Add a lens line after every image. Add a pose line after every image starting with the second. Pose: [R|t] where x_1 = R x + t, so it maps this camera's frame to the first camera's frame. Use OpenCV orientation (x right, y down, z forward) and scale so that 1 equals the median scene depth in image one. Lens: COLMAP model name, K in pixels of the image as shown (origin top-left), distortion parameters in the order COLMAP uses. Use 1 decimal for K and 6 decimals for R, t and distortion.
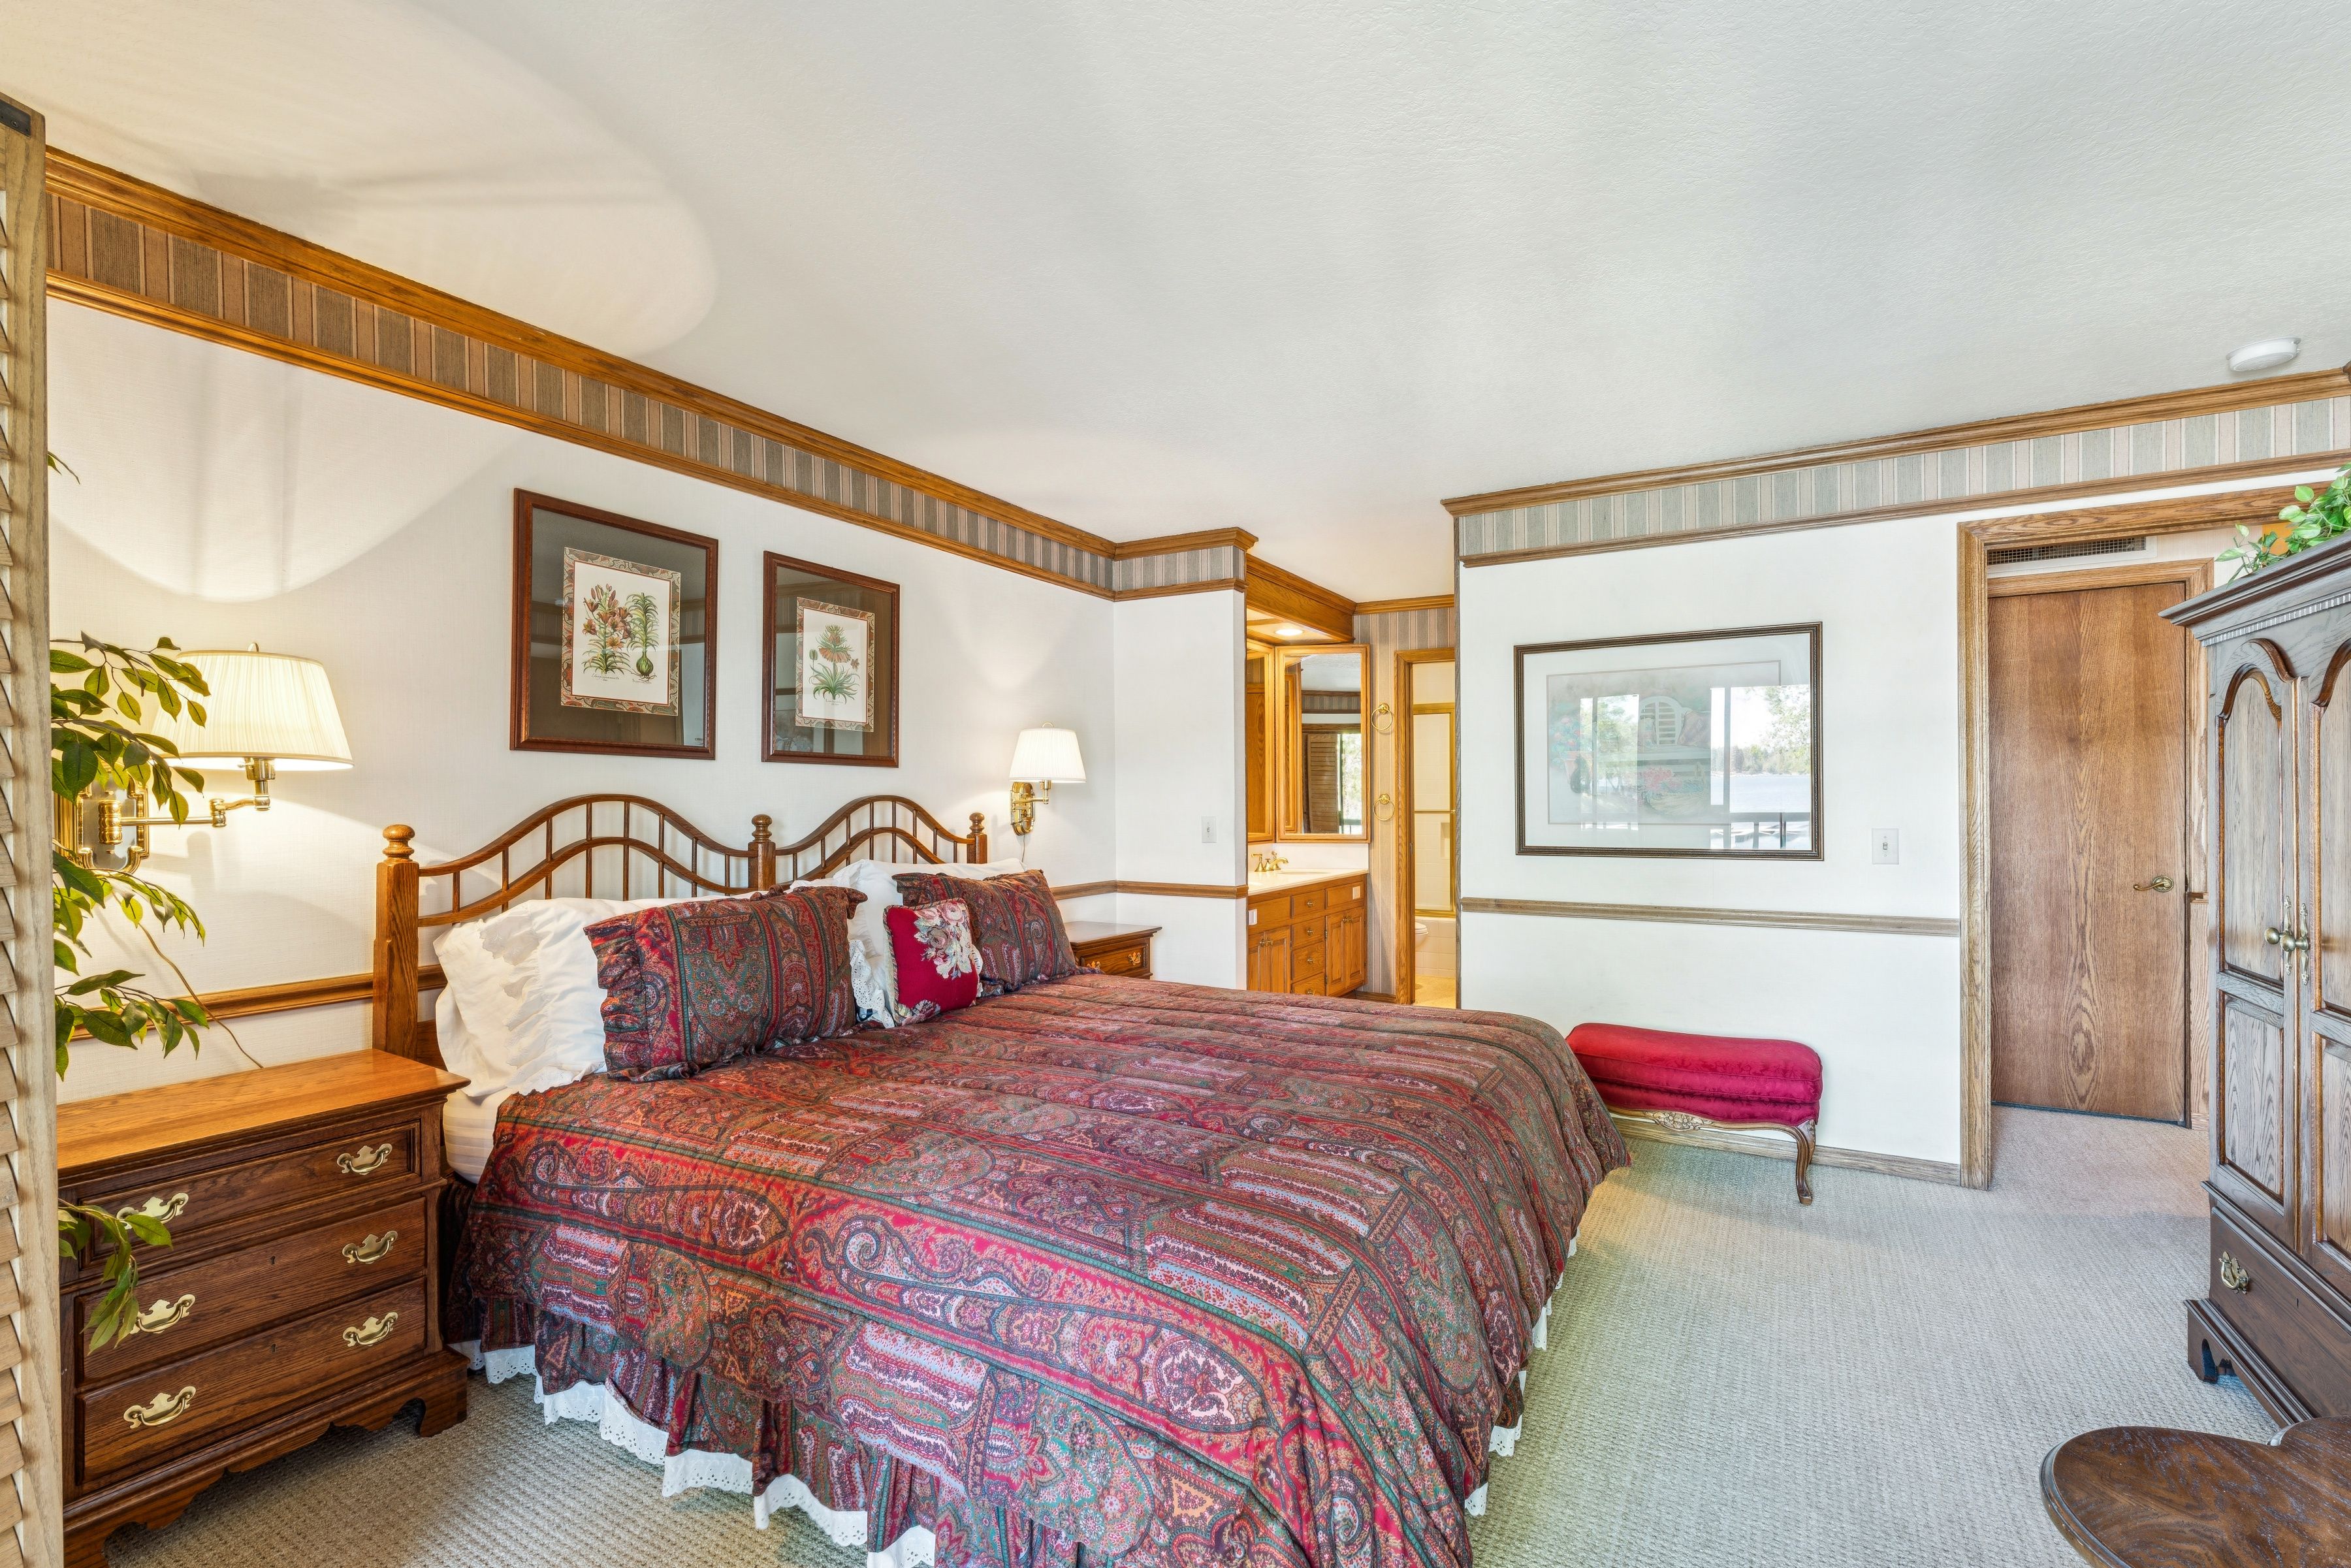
lens RADIAL K [[1055.3, 0, 1163.3], [0, 1055.3, 801.4], [0, 0, 1]] dist [0.017395, 0.000736]
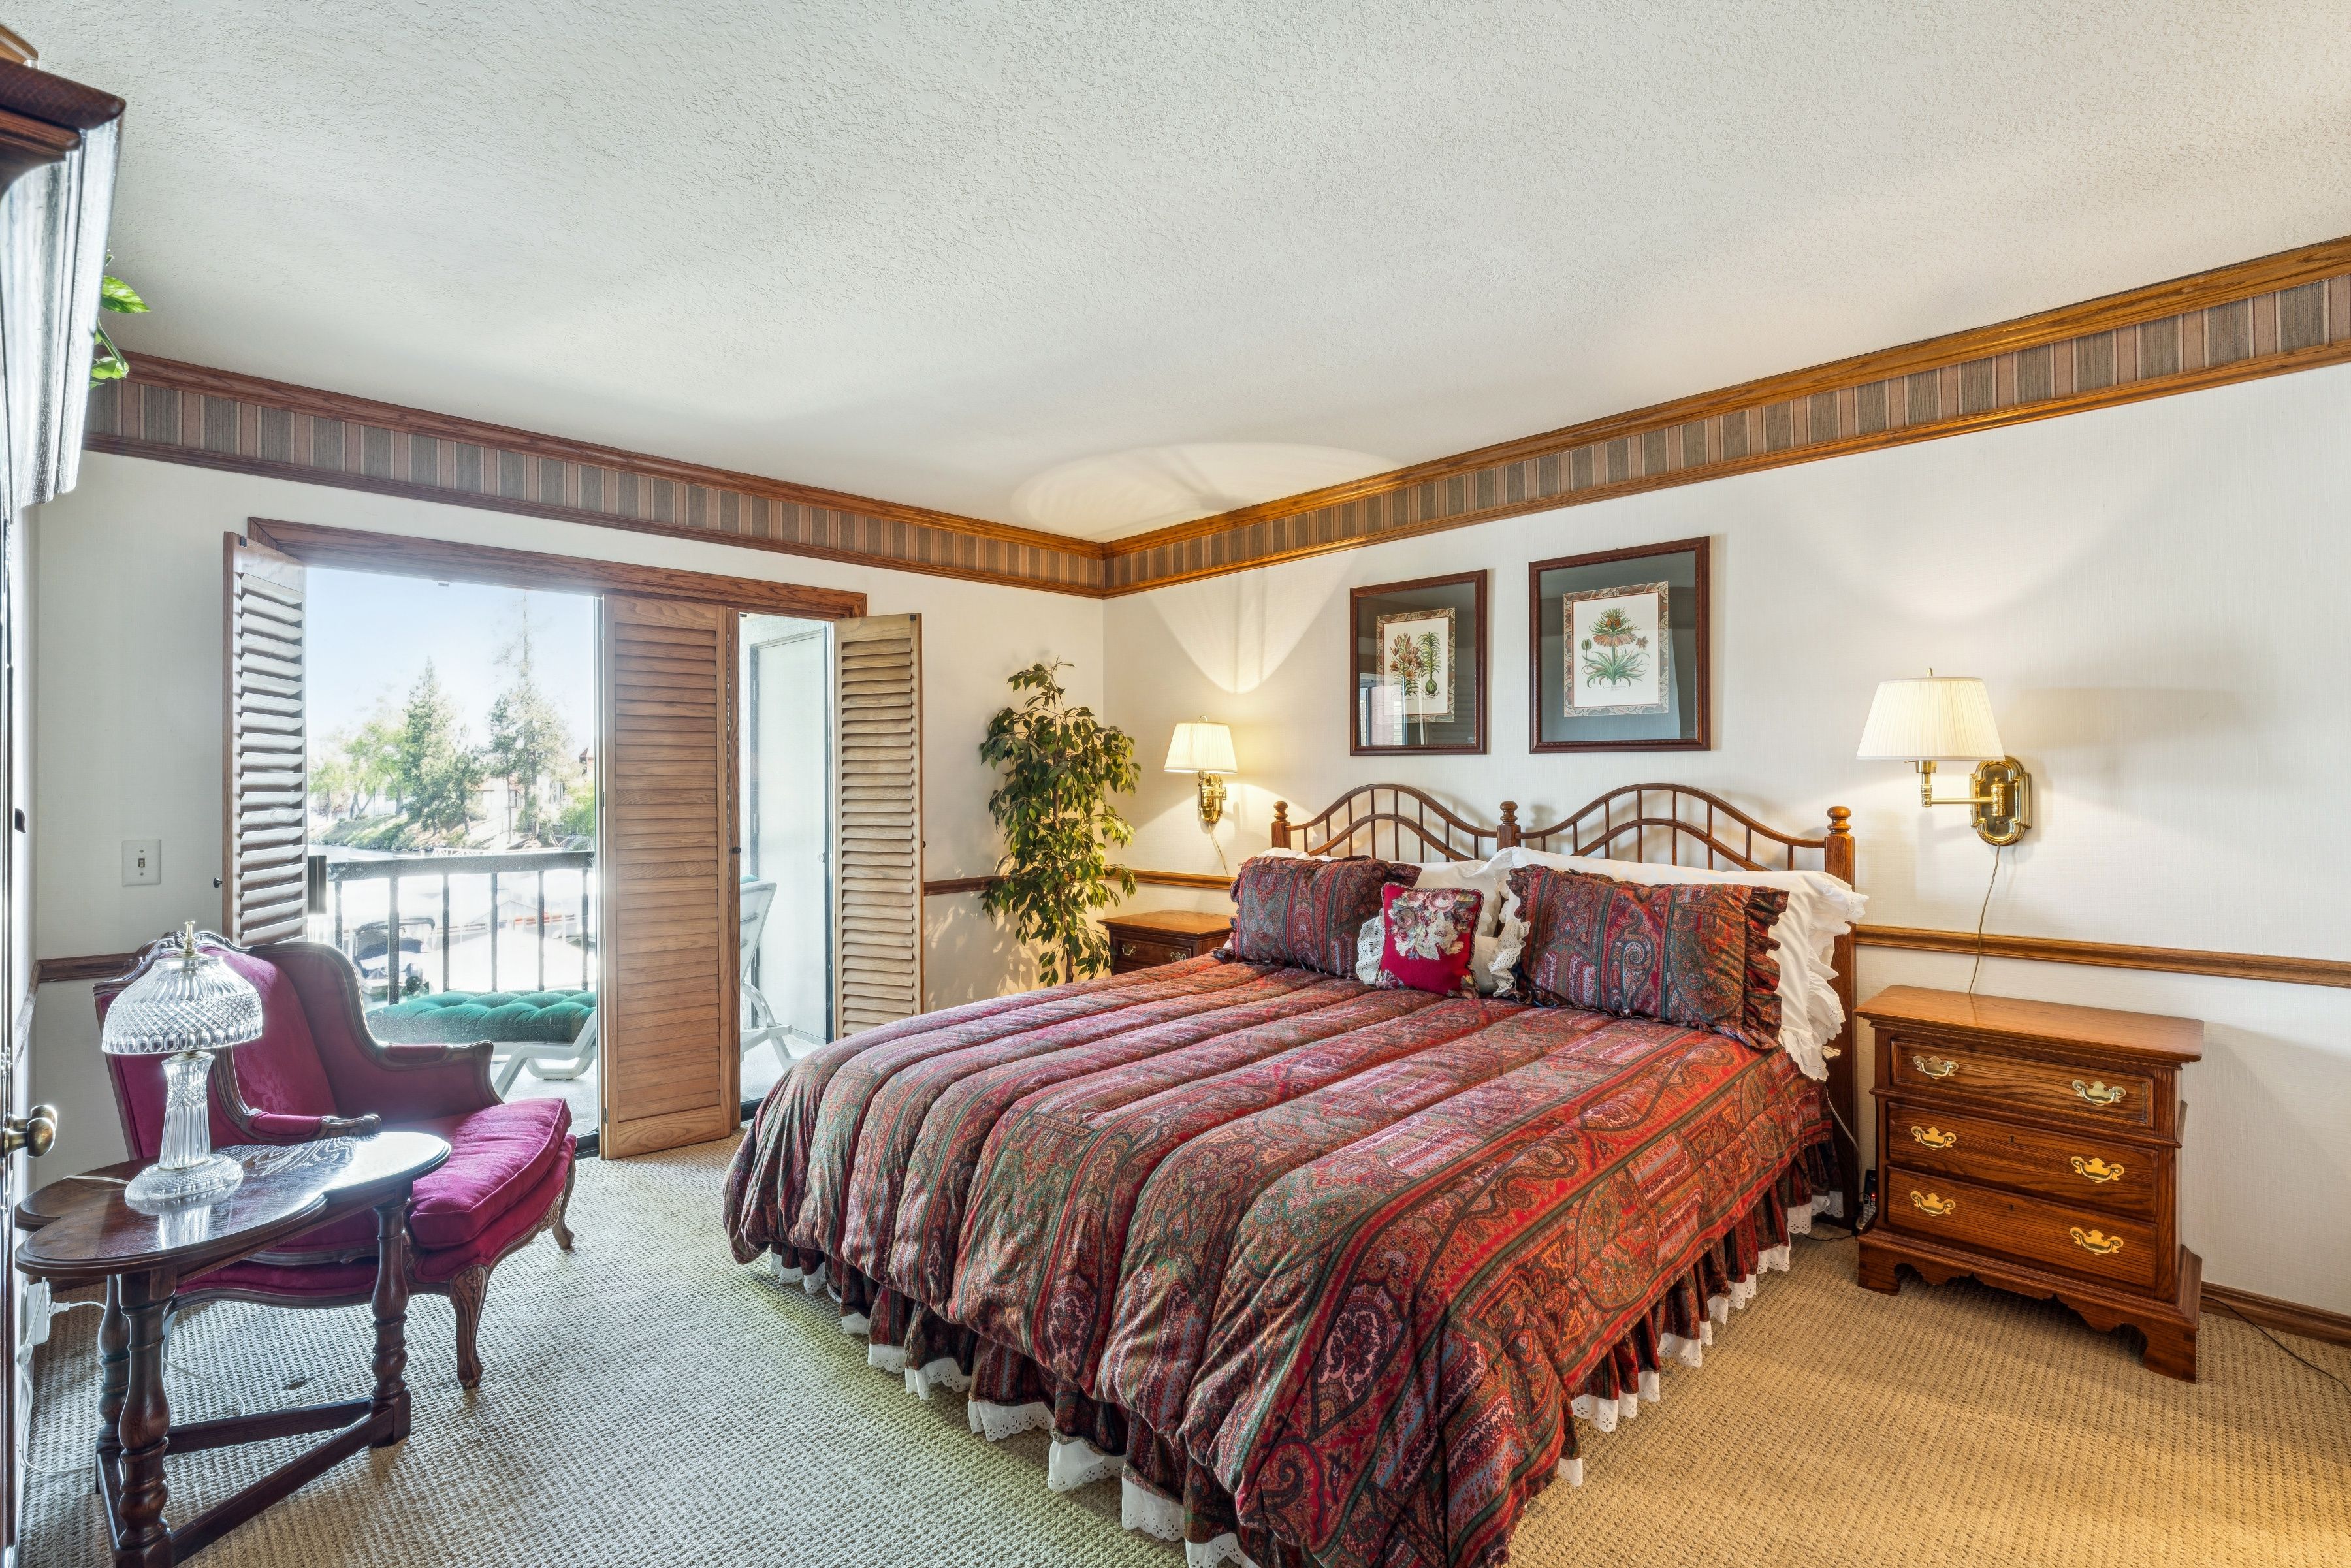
lens RADIAL K [[1062.0, 0, 1172.3], [0, 1062.0, 784.0], [0, 0, 1]] dist [-0.001990, -0.000264]
pose [[-0.234554, 0.001540, -0.972102, 0.826904], [-0.000426, 0.999998, 0.001687, -0.007997], [0.972103, 0.000810, -0.234553, 0.945024]]
